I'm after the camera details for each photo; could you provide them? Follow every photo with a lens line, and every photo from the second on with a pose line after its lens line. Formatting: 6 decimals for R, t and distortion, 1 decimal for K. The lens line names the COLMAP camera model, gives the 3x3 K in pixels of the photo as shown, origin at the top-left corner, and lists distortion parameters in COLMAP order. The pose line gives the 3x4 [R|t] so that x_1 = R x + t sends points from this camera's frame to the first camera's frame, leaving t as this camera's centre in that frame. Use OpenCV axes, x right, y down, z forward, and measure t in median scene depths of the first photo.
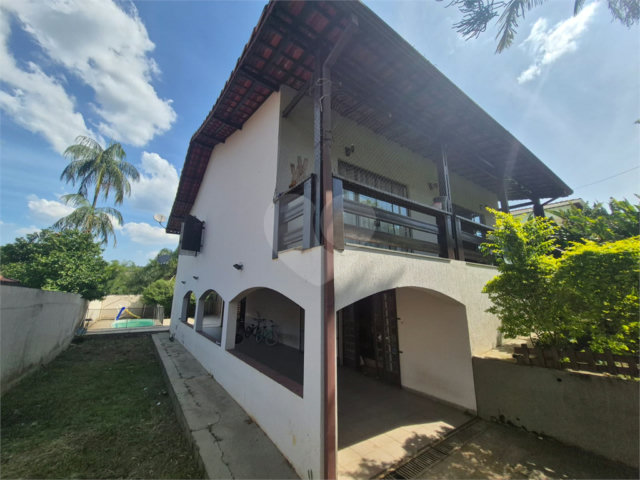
lens RADIAL K [[249.5, 0, 320.0], [0, 249.5, 240.0], [0, 0, 1]] dist [0.003442, -0.003103]
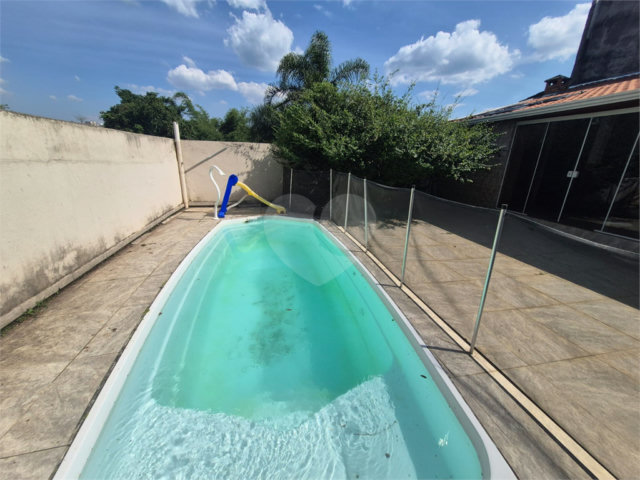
lens RADIAL K [[249.5, 0, 320.0], [0, 249.5, 240.0], [0, 0, 1]] dist [0.003442, -0.003103]
pose [[0.923539, 0.151487, -0.352317, -0.545095], [0.039624, 0.876070, 0.480554, 0.188624], [0.381451, -0.457770, 0.803082, 0.726523]]
